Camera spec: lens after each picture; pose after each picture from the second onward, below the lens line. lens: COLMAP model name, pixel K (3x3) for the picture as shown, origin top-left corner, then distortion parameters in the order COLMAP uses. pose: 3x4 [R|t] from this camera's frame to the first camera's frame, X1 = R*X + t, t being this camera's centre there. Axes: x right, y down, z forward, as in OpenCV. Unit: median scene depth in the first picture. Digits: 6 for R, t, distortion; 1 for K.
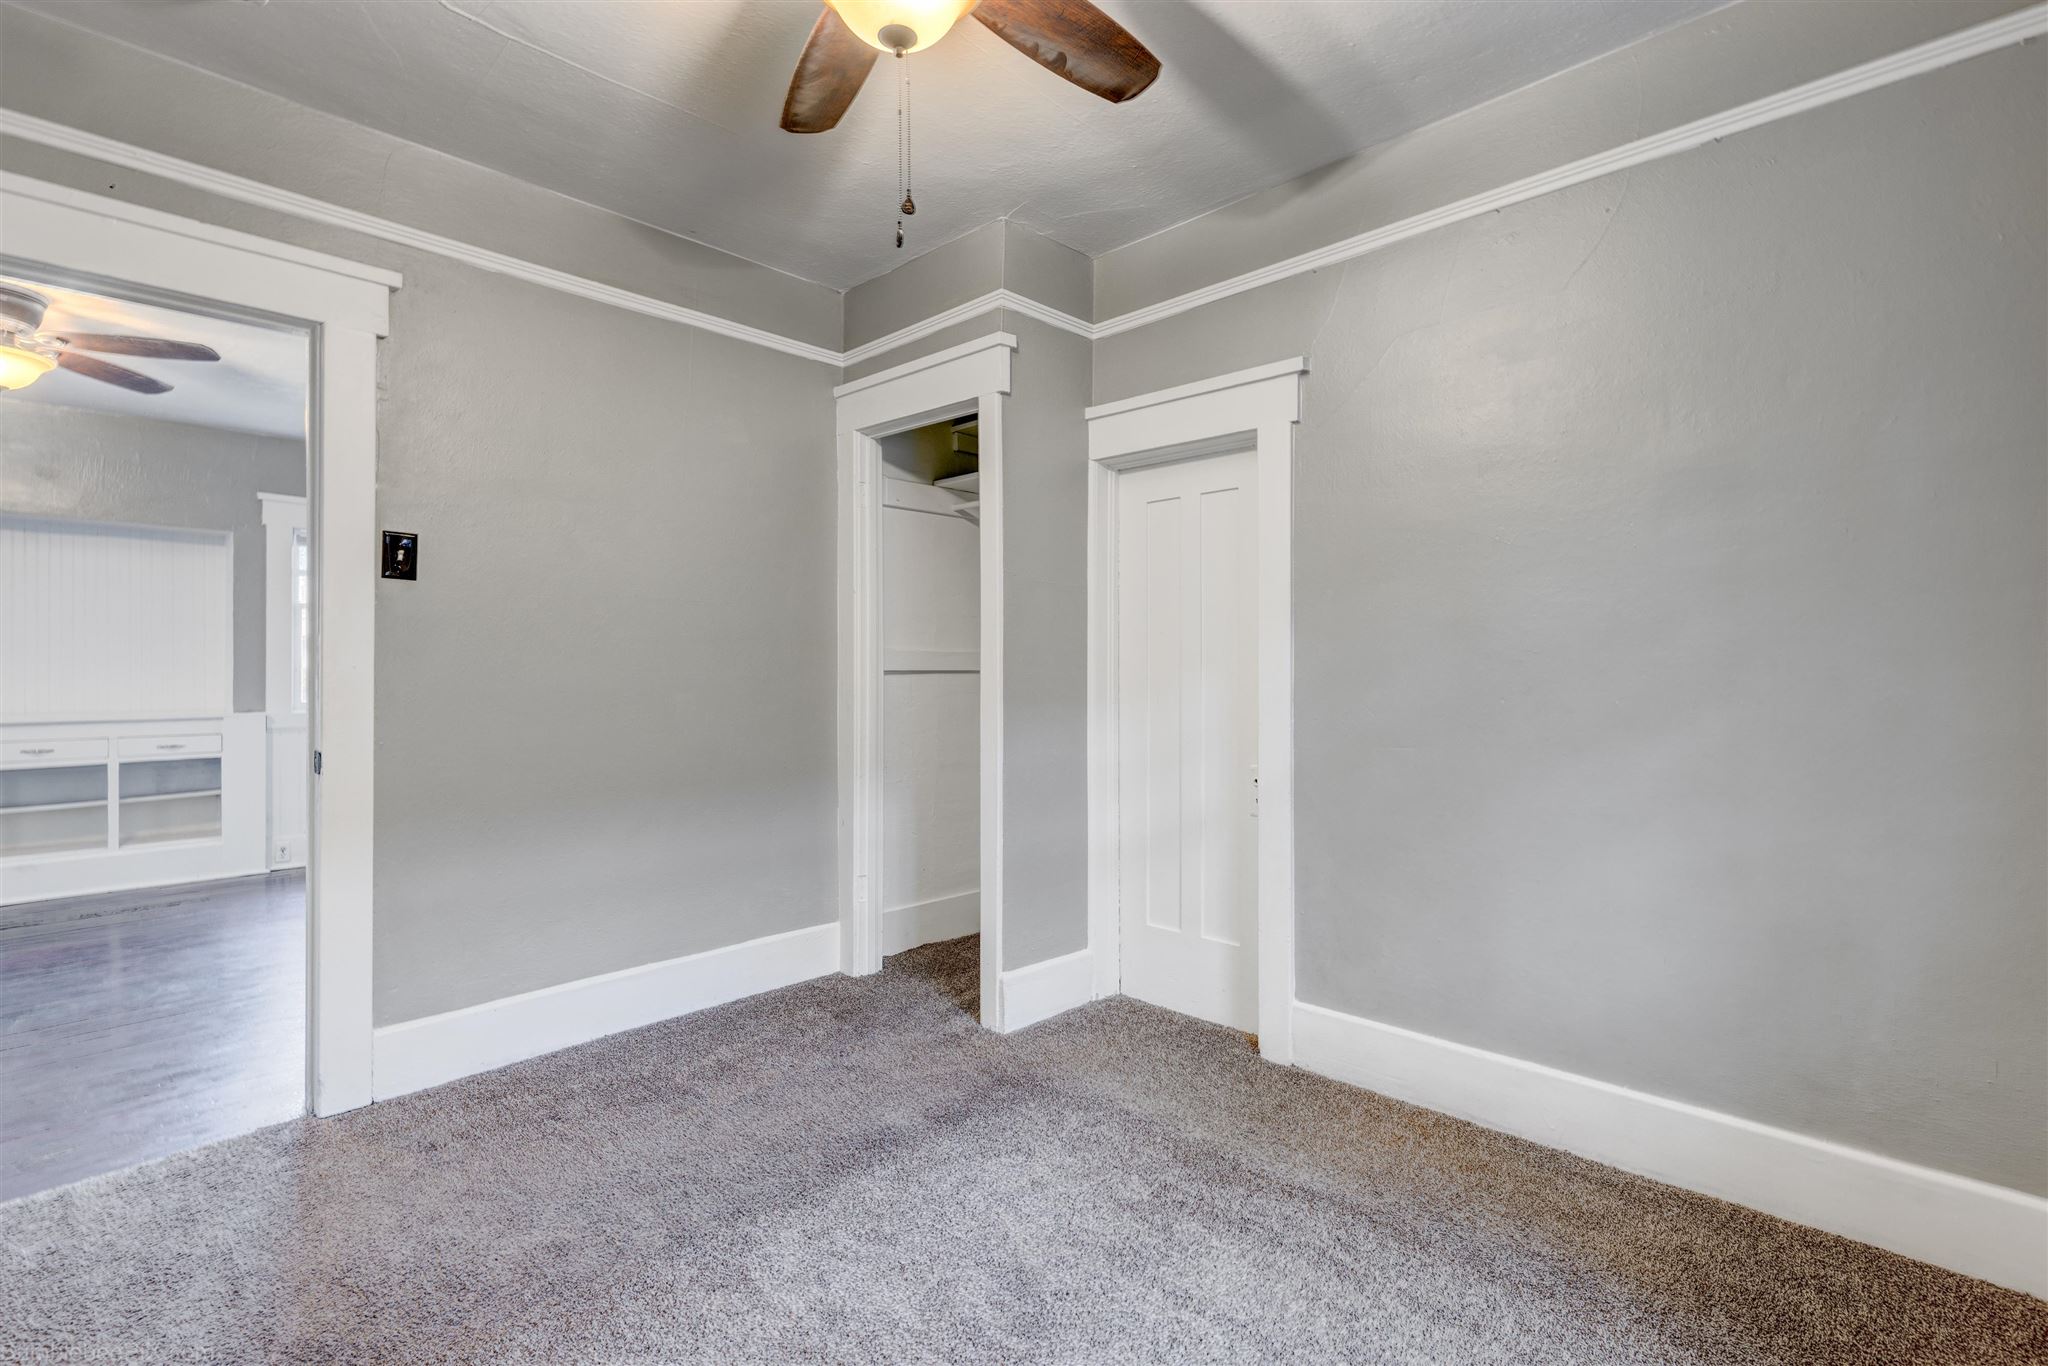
lens RADIAL K [[920.7, 0, 1024.5], [0, 920.7, 666.6], [0, 0, 1]] dist [-0.002630, -0.000522]
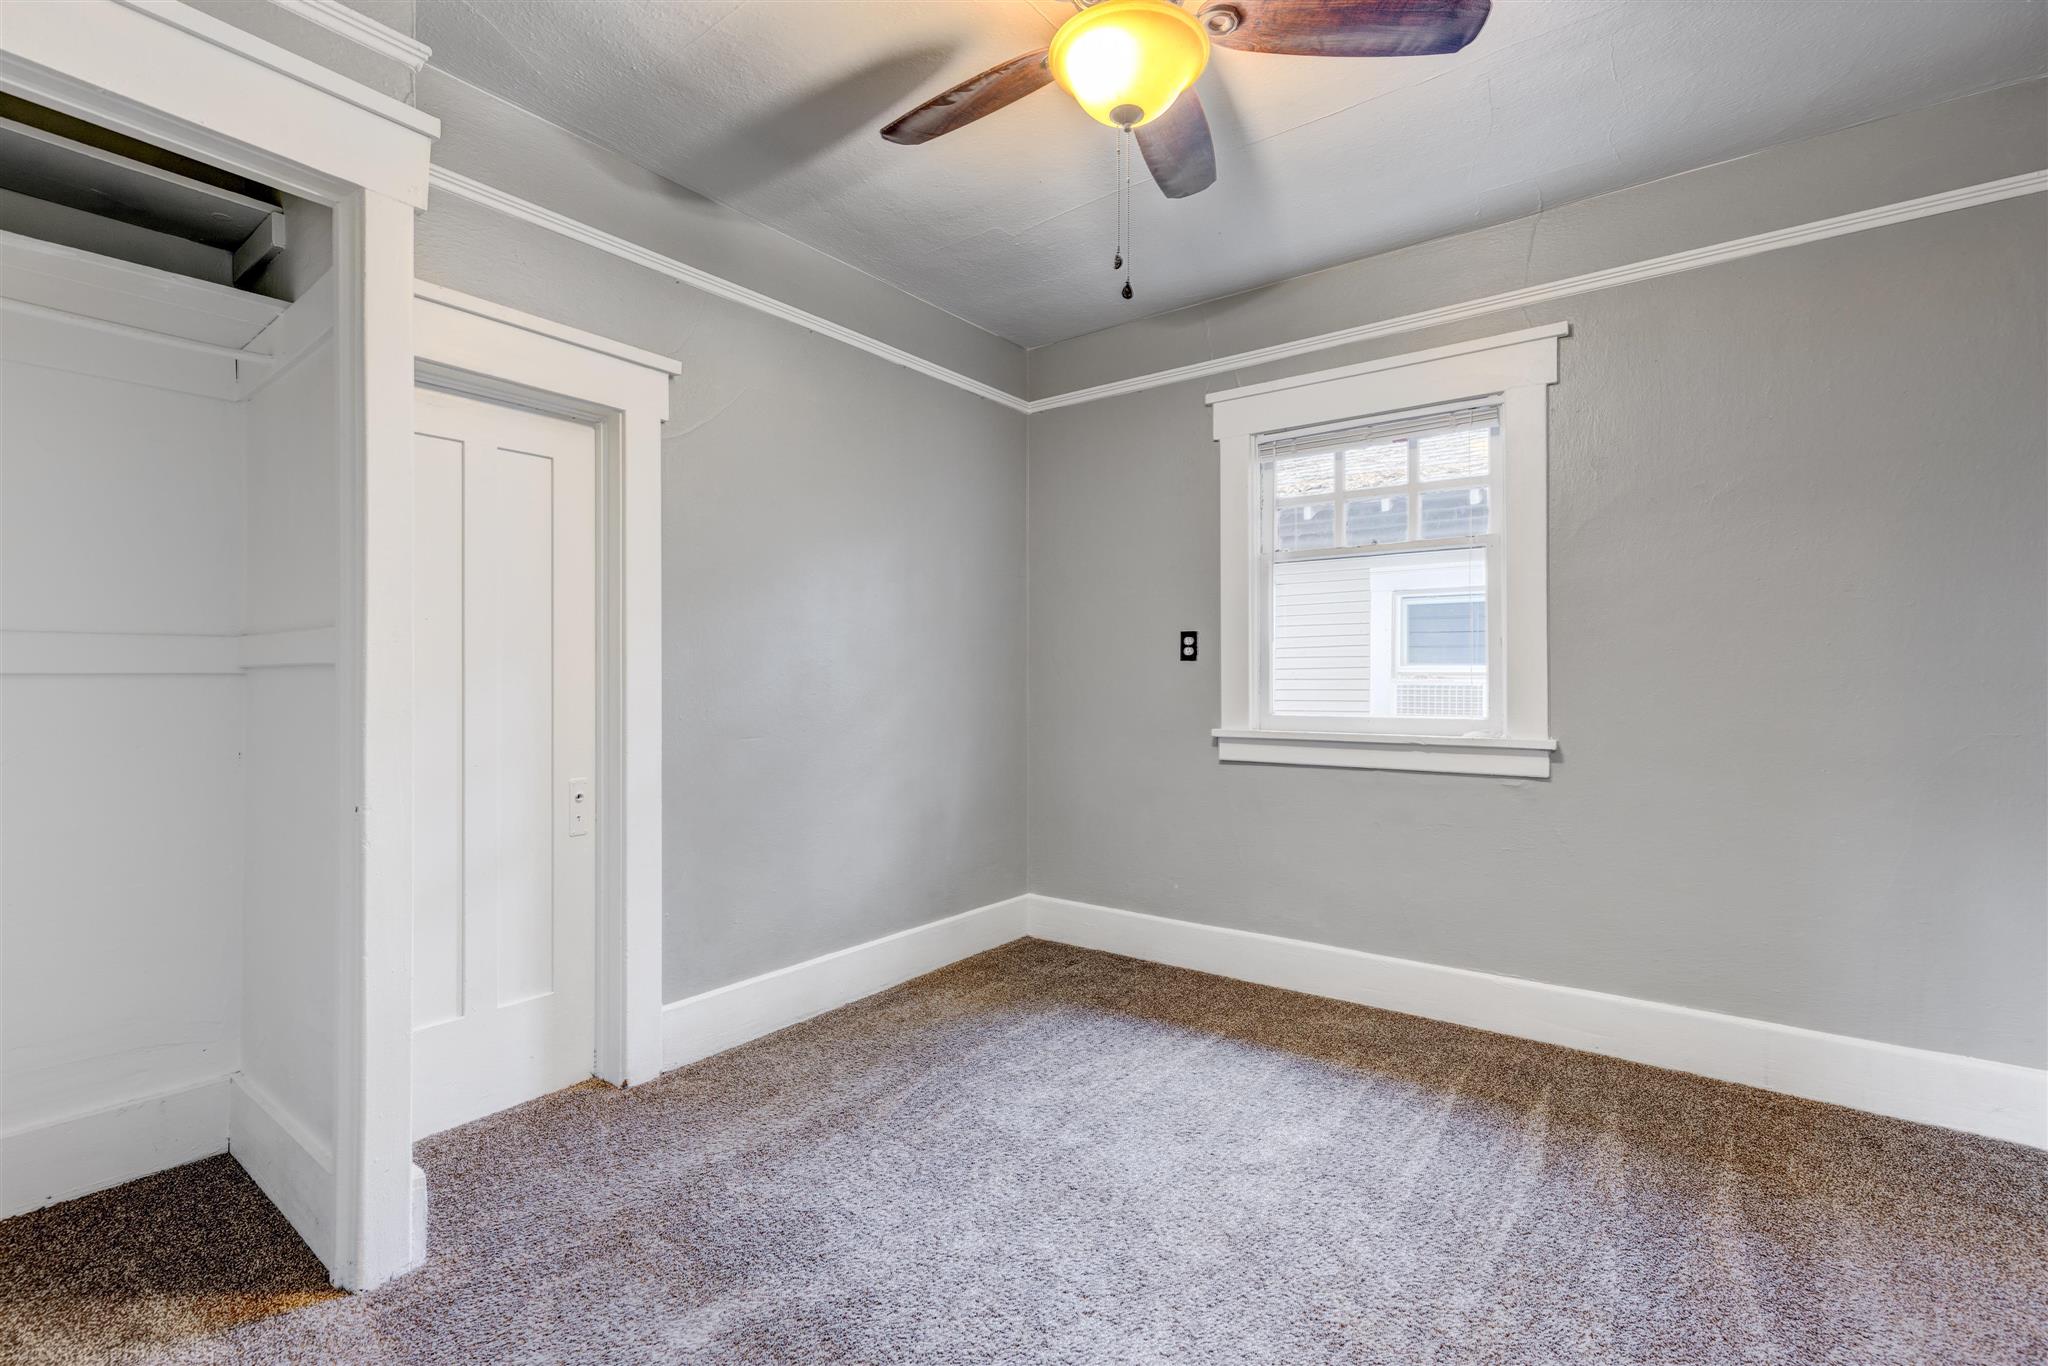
lens RADIAL K [[924.8, 0, 1019.2], [0, 924.8, 668.9], [0, 0, 1]] dist [0.003895, 0.000491]
pose [[-0.111876, 0.004833, 0.993710, -0.796401], [-0.012238, 0.999906, -0.006241, -0.000724], [-0.993647, -0.012860, -0.111807, 0.784955]]
